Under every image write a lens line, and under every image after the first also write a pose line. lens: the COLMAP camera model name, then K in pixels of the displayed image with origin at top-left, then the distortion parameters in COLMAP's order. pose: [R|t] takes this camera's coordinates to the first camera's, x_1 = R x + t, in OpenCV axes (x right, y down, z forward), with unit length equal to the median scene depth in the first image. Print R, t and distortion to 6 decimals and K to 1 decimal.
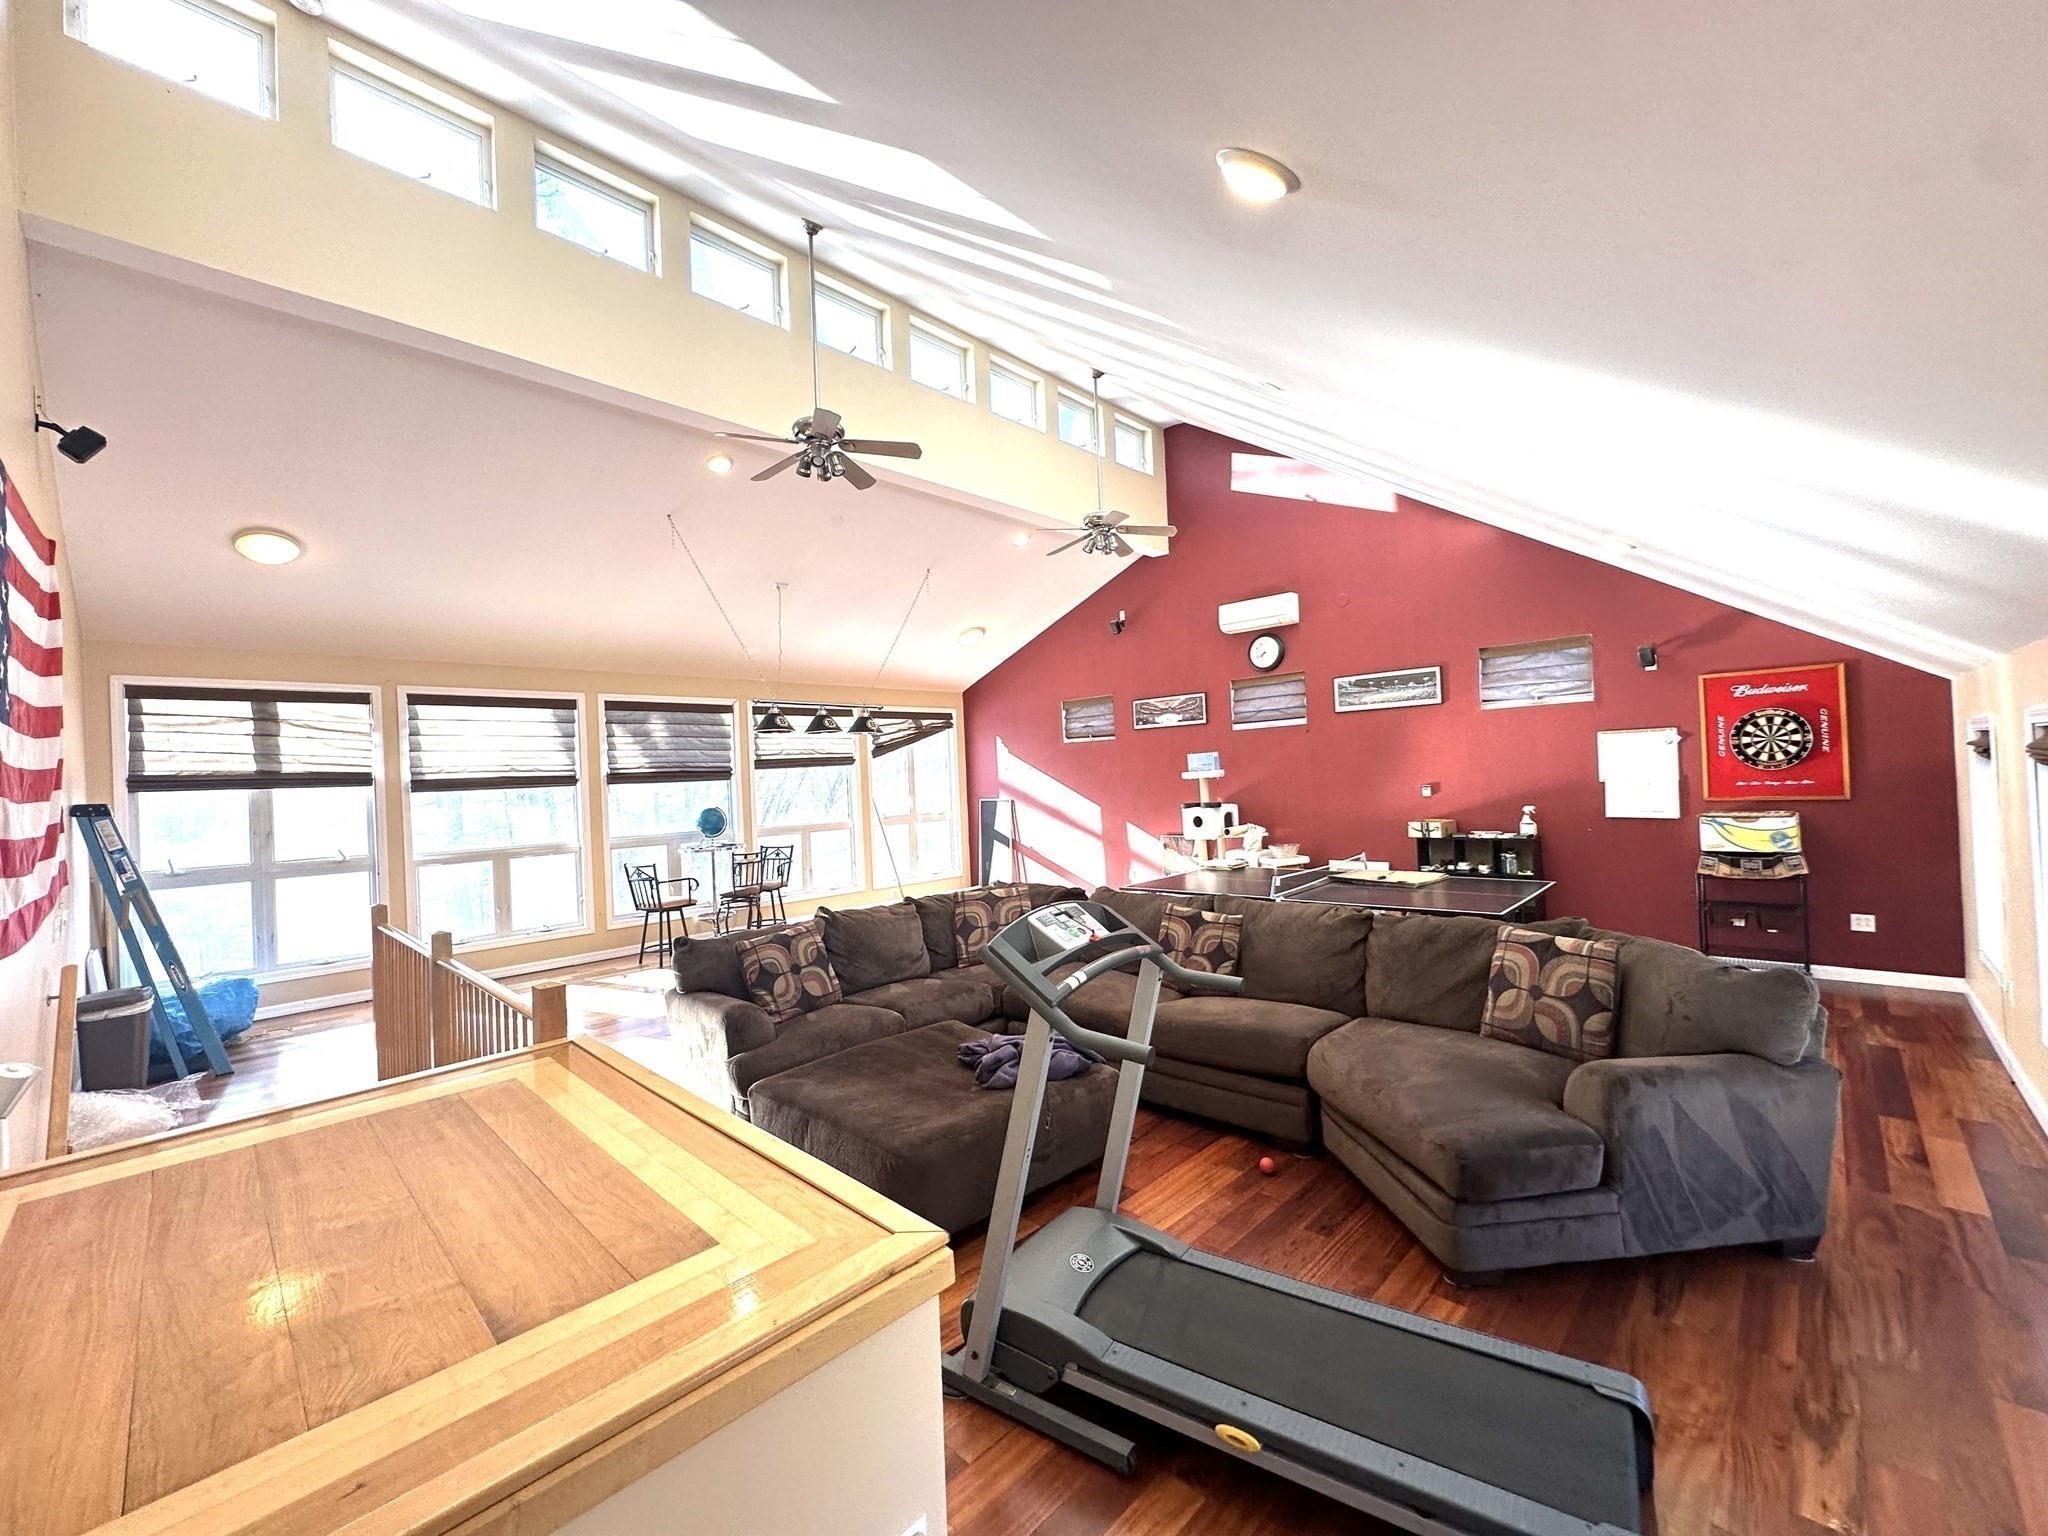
lens RADIAL K [[807.7, 0, 1024.0], [0, 807.7, 768.0], [0, 0, 1]] dist [0.000106, -0.000010]
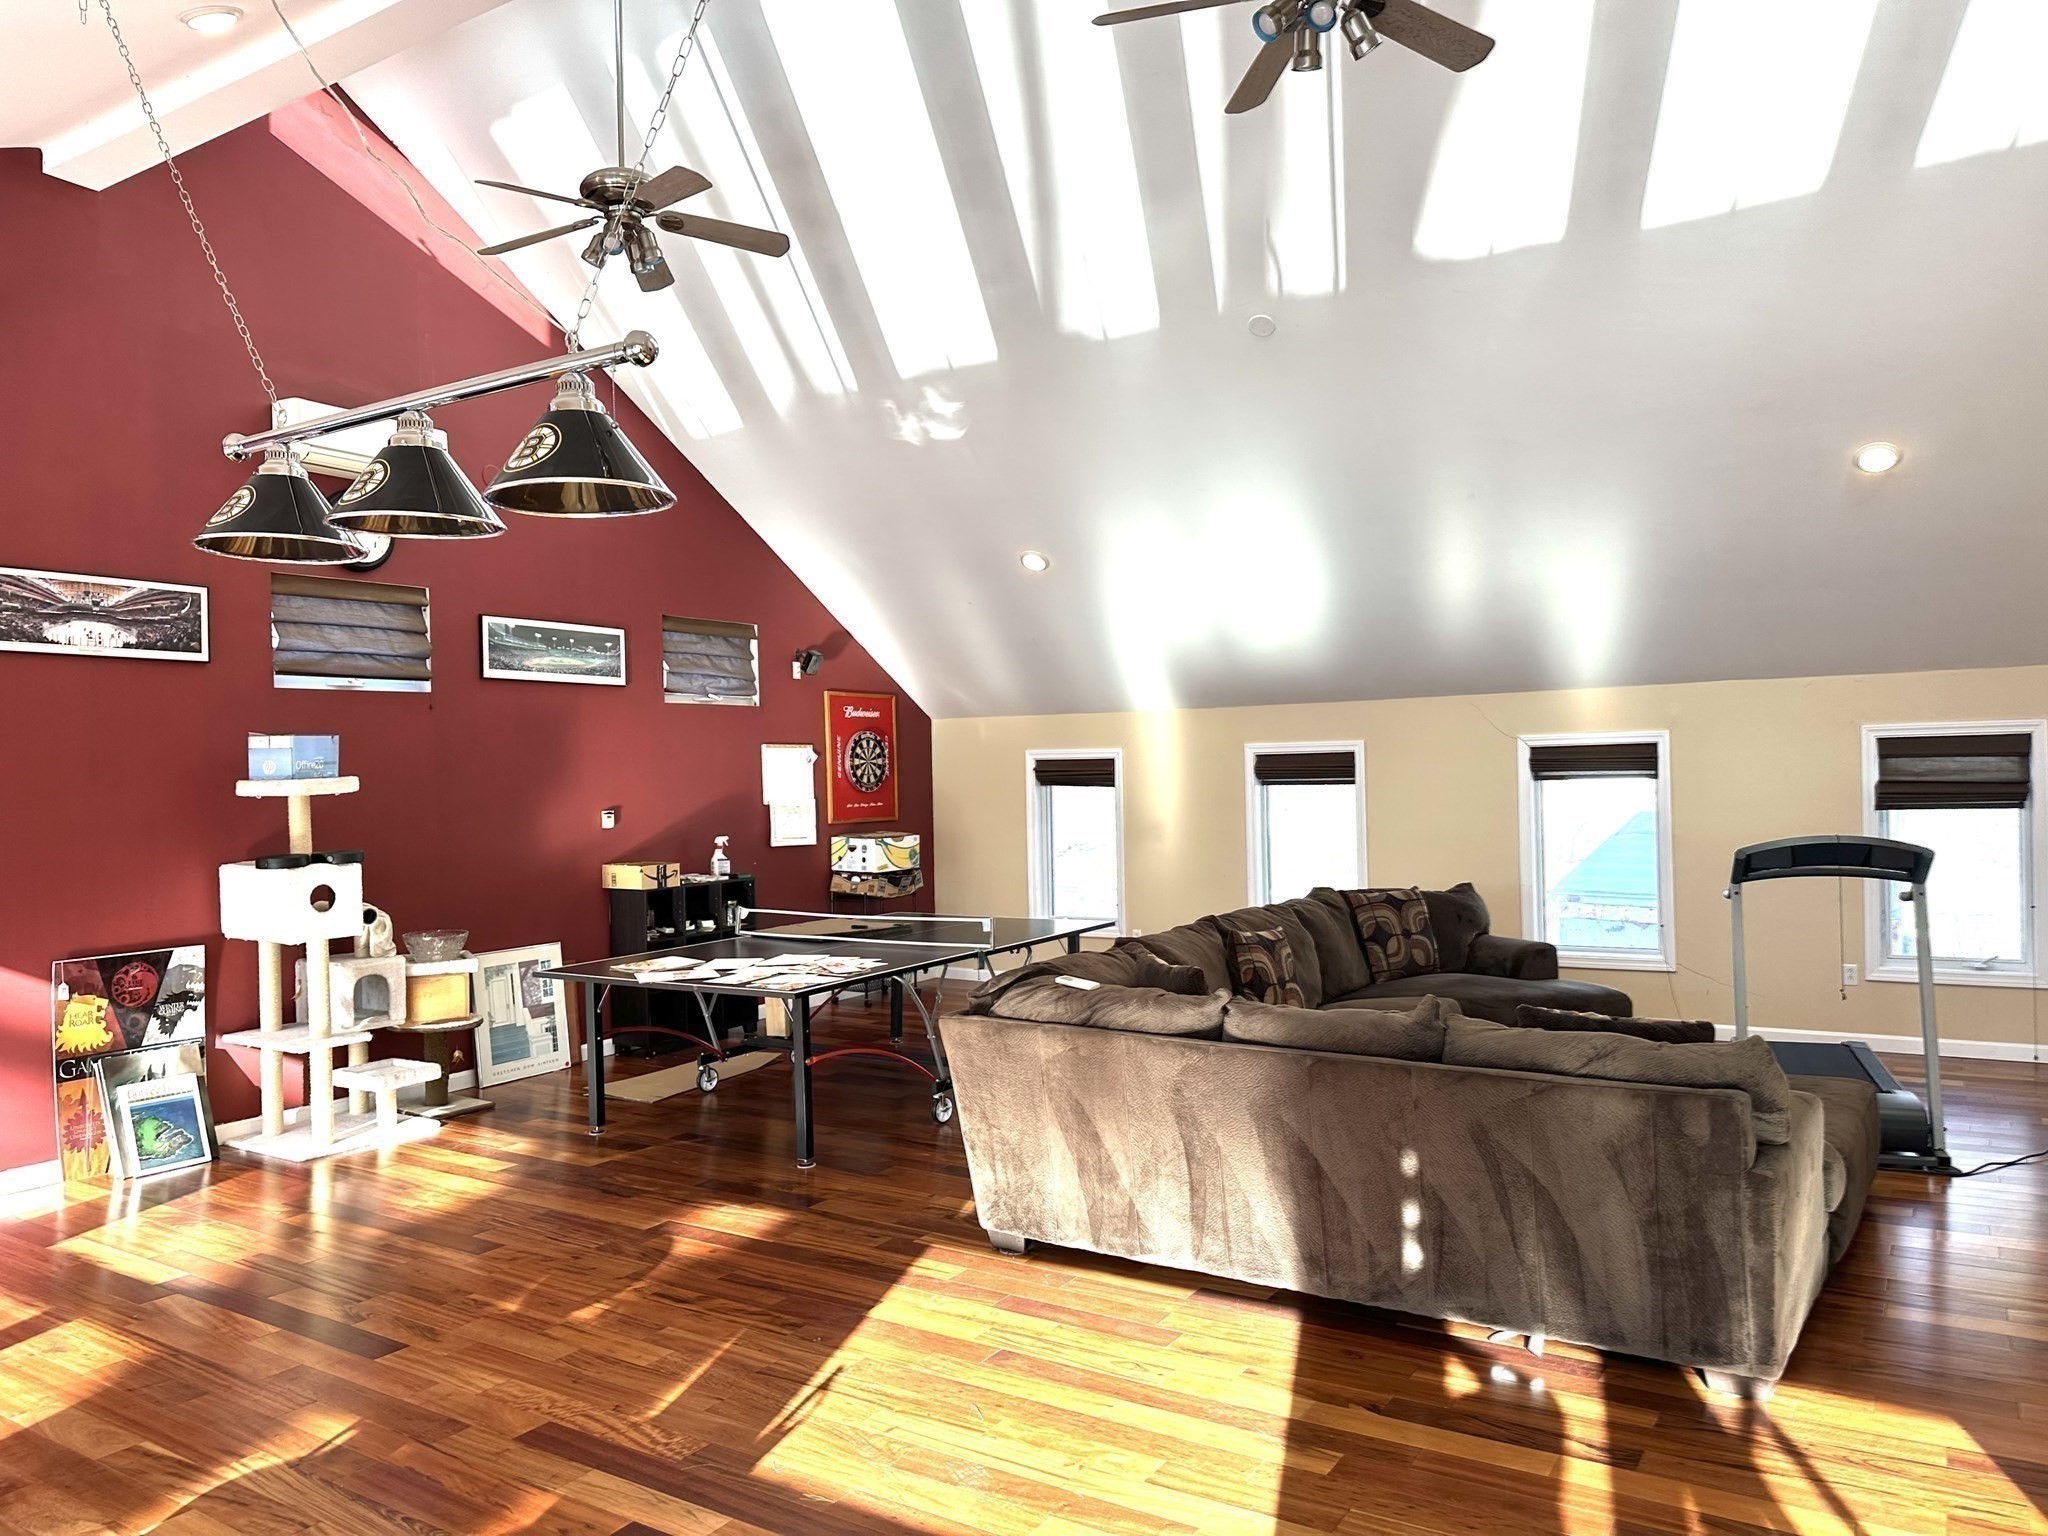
lens RADIAL K [[1441.4, 0, 1024.0], [0, 1441.4, 768.0], [0, 0, 1]] dist [-0.002466, -0.001389]
pose [[-0.207294, 0.047178, 0.977140, -0.642096], [0.014368, 0.998876, -0.045179, 0.040995], [-0.978173, 0.004674, -0.207739, 0.857337]]
